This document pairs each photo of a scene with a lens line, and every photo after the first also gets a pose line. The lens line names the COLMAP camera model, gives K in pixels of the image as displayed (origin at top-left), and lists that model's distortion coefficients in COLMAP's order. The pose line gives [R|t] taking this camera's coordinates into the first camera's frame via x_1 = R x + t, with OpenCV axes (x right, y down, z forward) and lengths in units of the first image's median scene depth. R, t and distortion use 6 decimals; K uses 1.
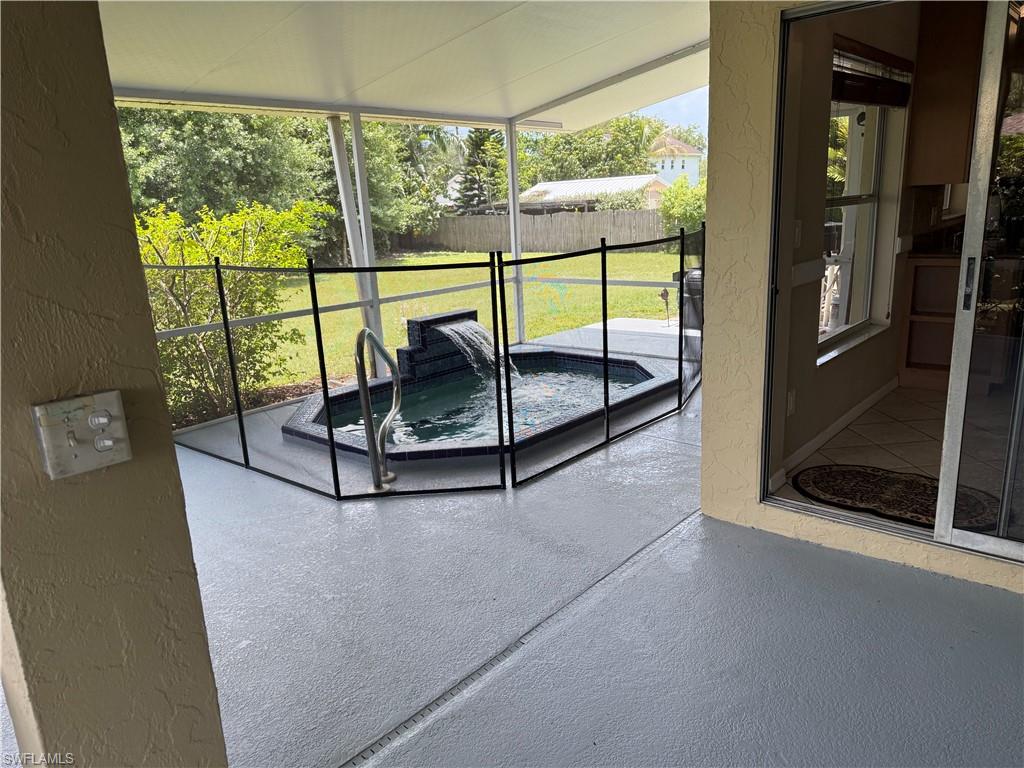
lens RADIAL K [[741.3, 0, 512.0], [0, 741.3, 384.0], [0, 0, 1]] dist [0.083079, -0.121619]
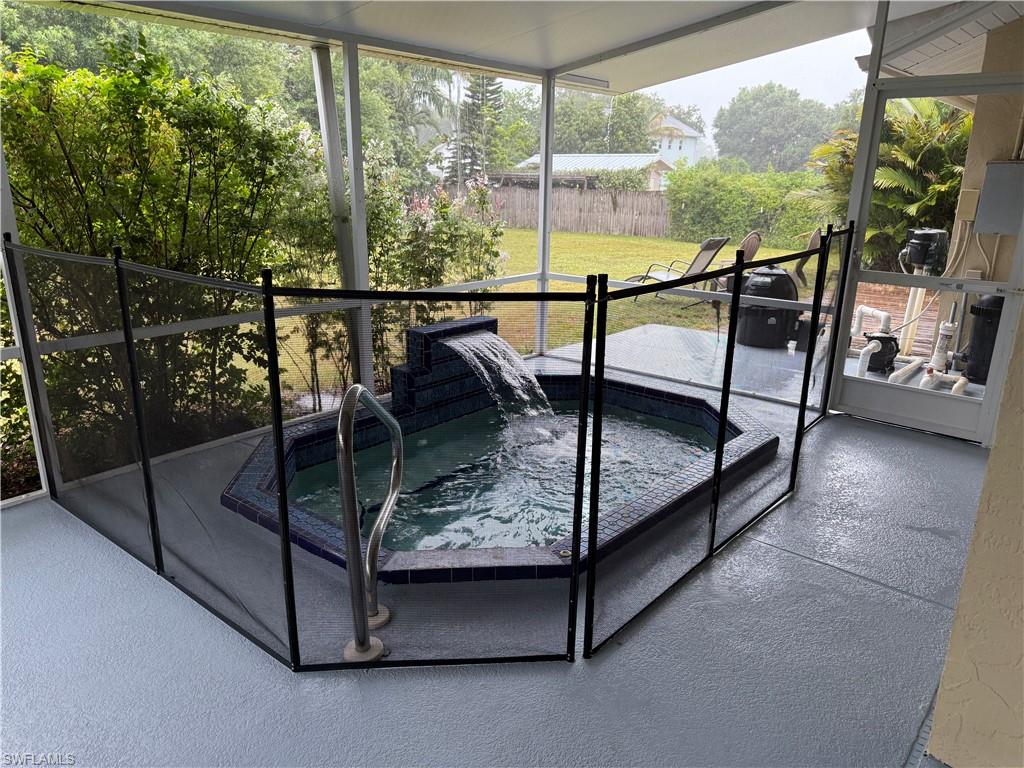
lens RADIAL K [[741.3, 0, 512.0], [0, 741.3, 384.0], [0, 0, 1]] dist [0.083079, -0.121619]
pose [[0.997978, 0.054727, 0.032317, -0.076414], [-0.055861, 0.997814, 0.035313, -0.086219], [-0.030314, -0.037047, 0.998854, 0.336161]]
